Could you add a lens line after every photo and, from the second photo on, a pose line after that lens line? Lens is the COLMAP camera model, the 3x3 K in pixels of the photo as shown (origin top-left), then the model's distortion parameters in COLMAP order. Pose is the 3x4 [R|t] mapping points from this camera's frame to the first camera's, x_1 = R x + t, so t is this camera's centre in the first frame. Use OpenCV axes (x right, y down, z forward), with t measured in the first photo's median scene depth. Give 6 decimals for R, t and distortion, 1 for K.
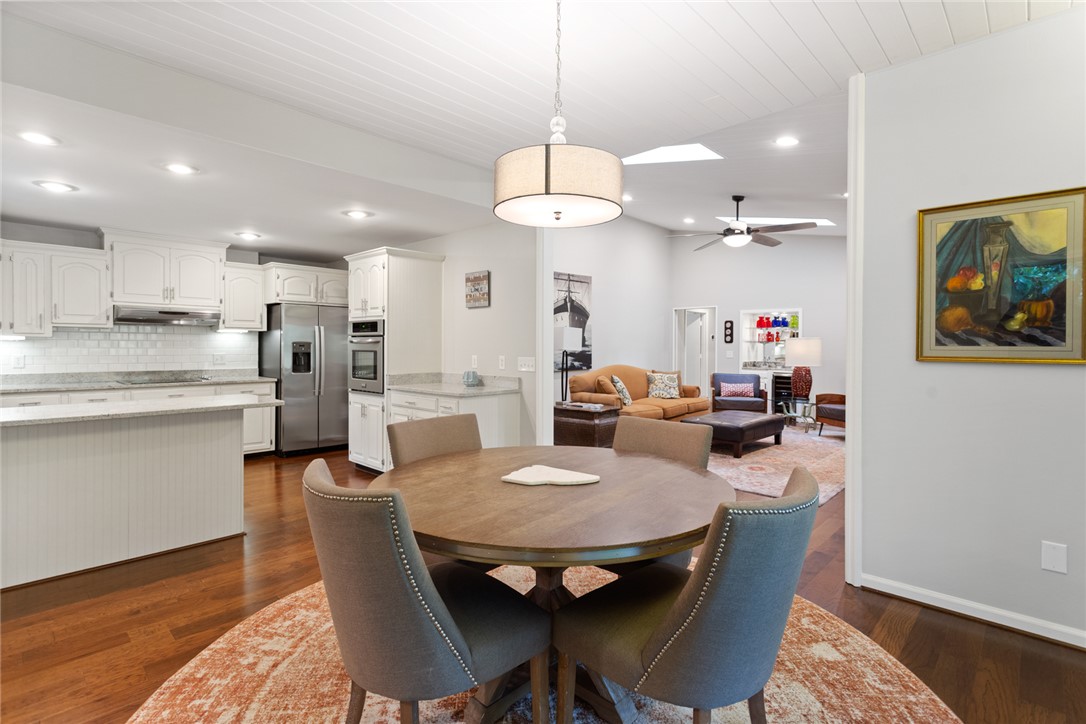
lens RADIAL K [[521.1, 0, 541.4], [0, 521.1, 348.4], [0, 0, 1]] dist [0.003270, 0.002358]
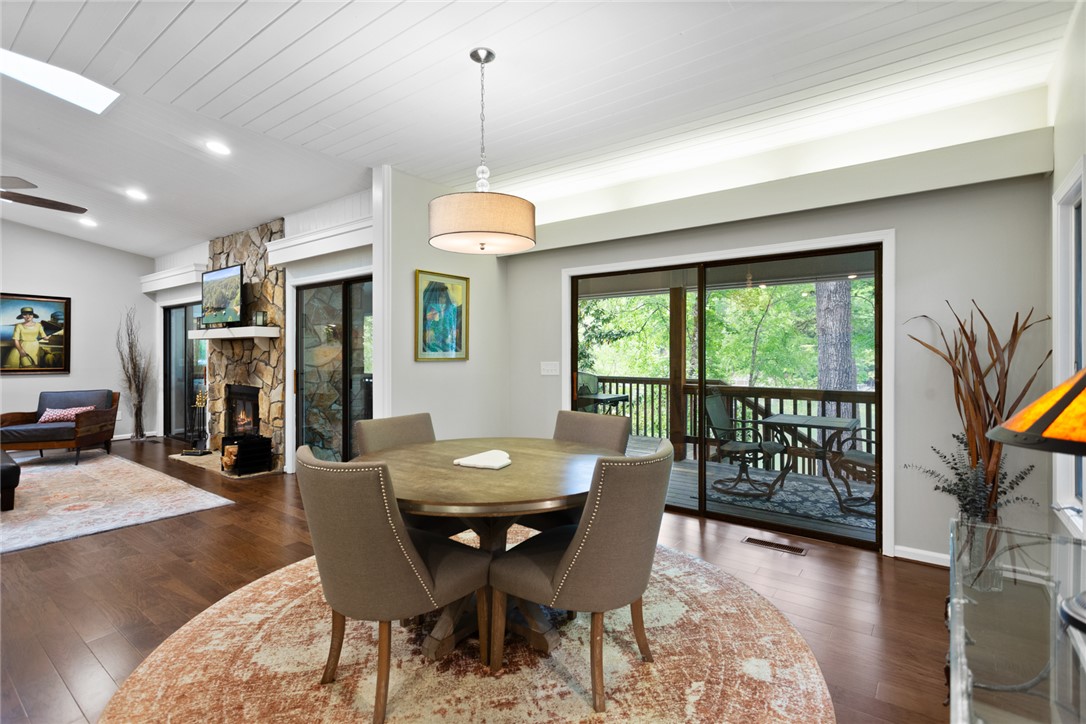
lens RADIAL K [[521.1, 0, 545.8], [0, 521.1, 354.0], [0, 0, 1]] dist [0.003270, 0.002358]
pose [[-0.109580, -0.006160, 0.993959, -0.299517], [0.006838, 0.999952, 0.006951, -0.002561], [-0.993954, 0.007558, -0.109533, 0.248864]]
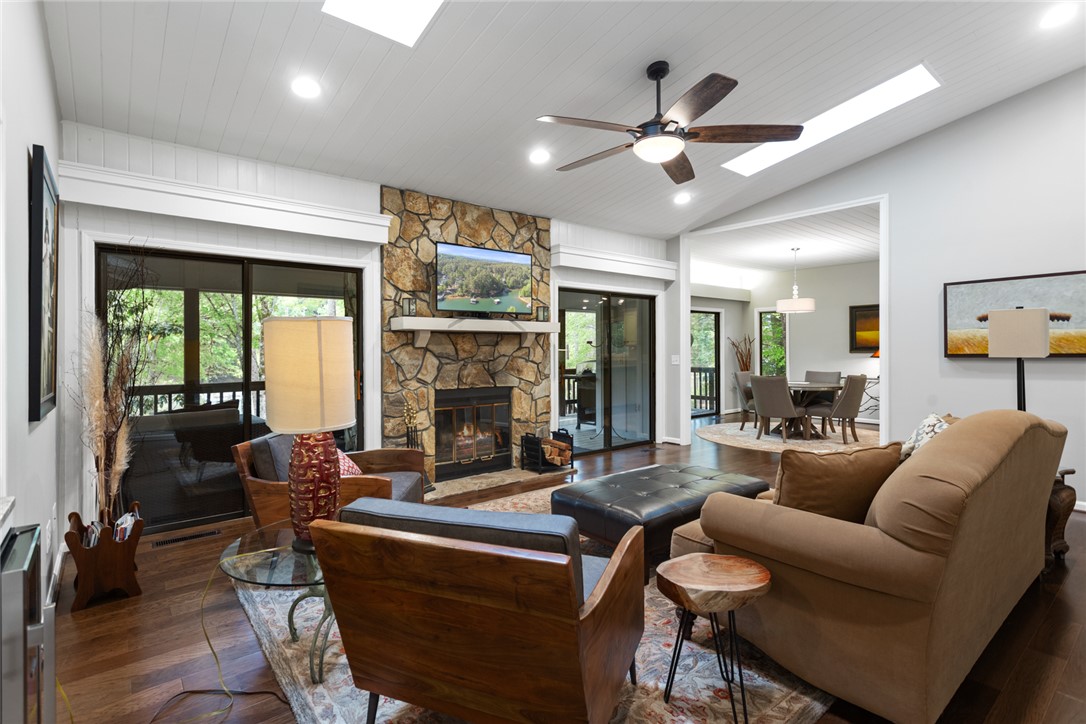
lens RADIAL K [[521.1, 0, 544.0], [0, 521.1, 351.6], [0, 0, 1]] dist [0.003270, 0.002358]
pose [[-0.992189, 0.002172, 0.124728, 0.335716], [0.003166, 0.999965, 0.007777, -0.003388], [-0.124707, 0.008112, -0.992160, 1.218591]]
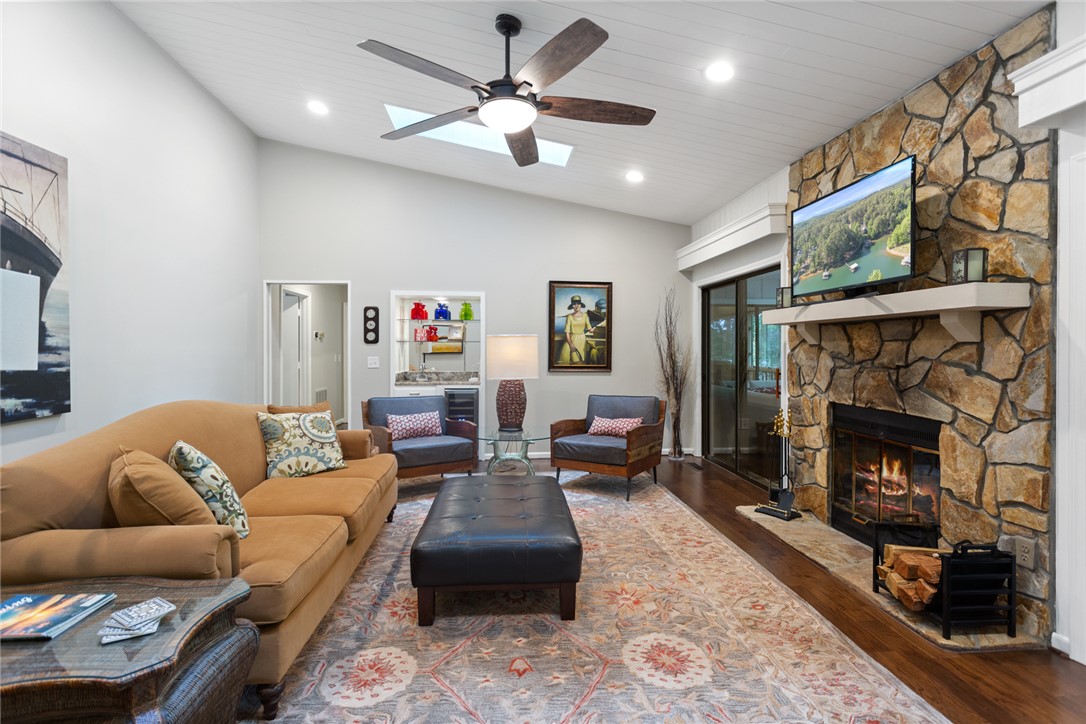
lens RADIAL K [[521.1, 0, 542.5], [0, 521.1, 349.3], [0, 0, 1]] dist [0.003270, 0.002358]
pose [[0.656700, -0.006643, 0.754123, 0.038986], [0.009260, 0.999957, 0.000745, -0.002376], [-0.754095, 0.006494, 0.656733, 0.534653]]
